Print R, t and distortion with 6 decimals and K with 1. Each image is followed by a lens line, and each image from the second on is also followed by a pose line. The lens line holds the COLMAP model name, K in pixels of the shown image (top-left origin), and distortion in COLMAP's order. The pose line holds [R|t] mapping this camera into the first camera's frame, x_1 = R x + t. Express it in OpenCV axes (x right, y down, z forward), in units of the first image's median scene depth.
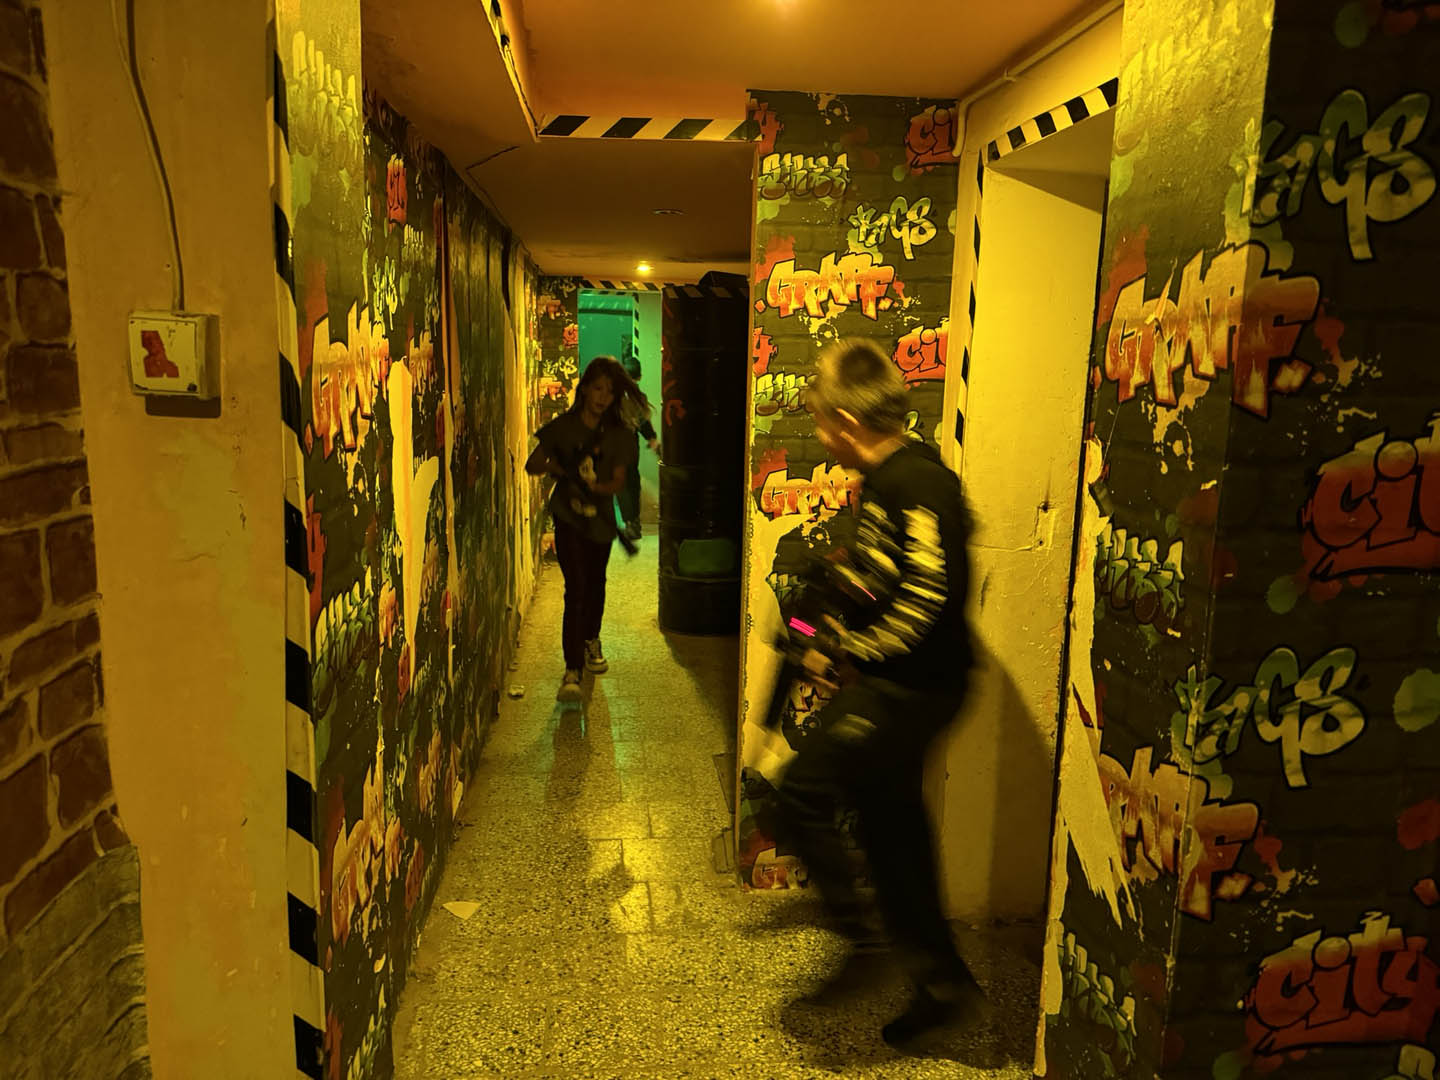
lens RADIAL K [[1008.0, 0, 711.0], [0, 1008.0, 545.0], [0, 0, 1]] dist [0.158504, -0.323128]
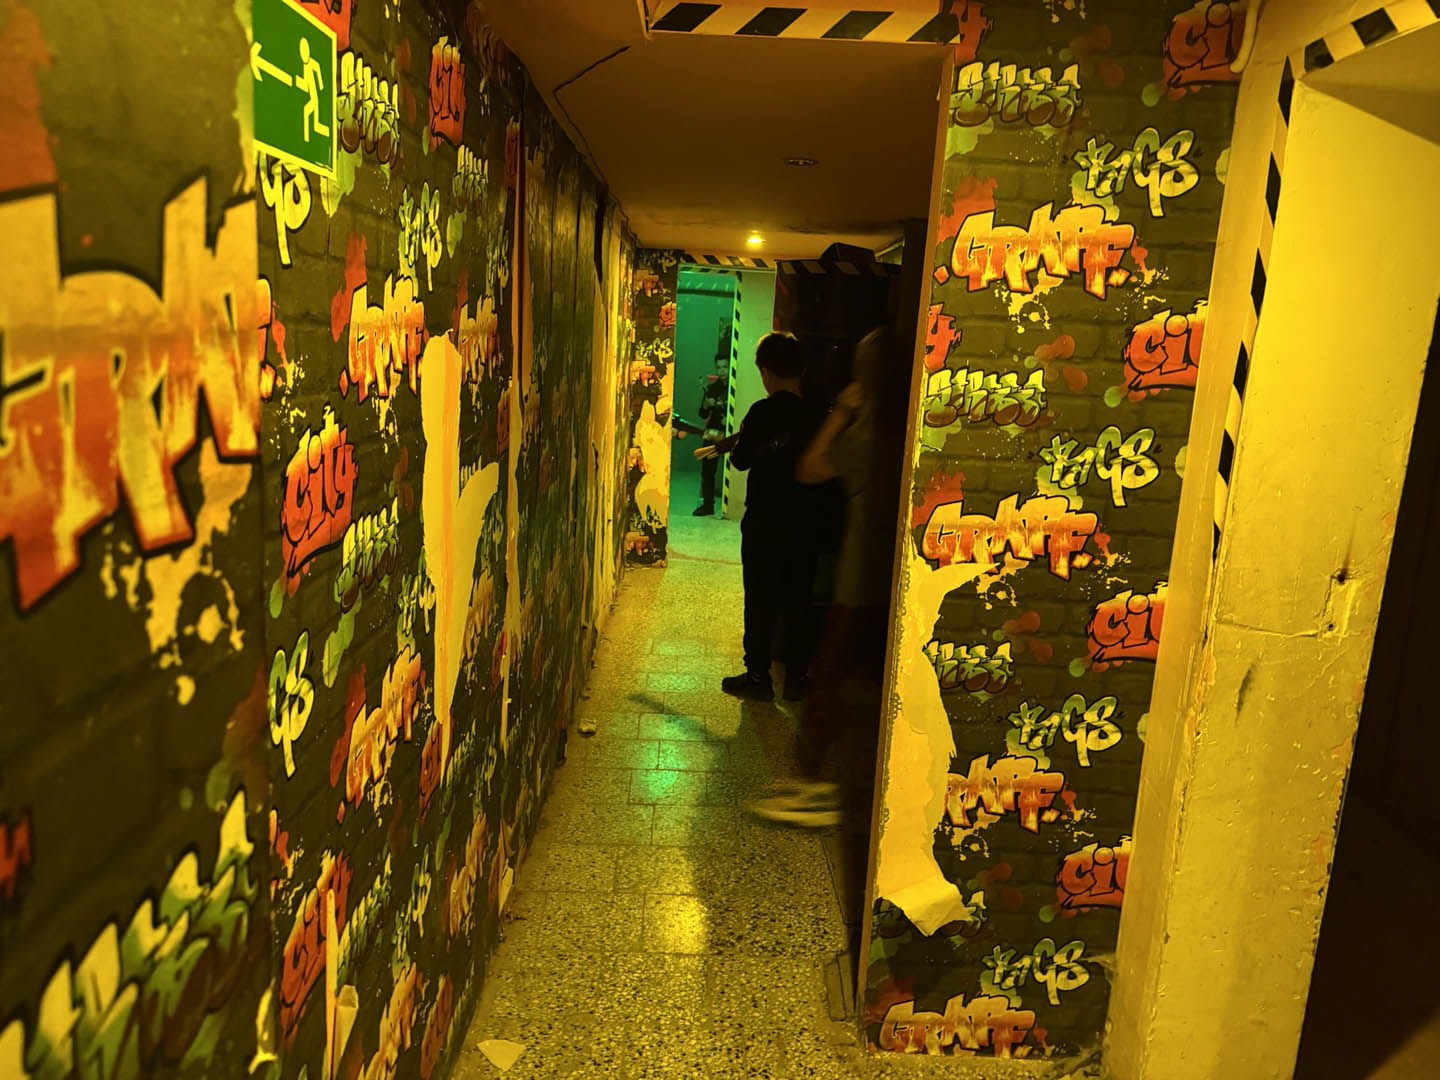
lens RADIAL K [[1008.0, 0, 711.0], [0, 1008.0, 545.0], [0, 0, 1]] dist [0.158504, -0.323128]
pose [[0.995554, 0.050875, -0.079276, -0.044736], [-0.049786, 0.998637, 0.015661, -0.045457], [0.079965, -0.011644, 0.996730, 0.252397]]
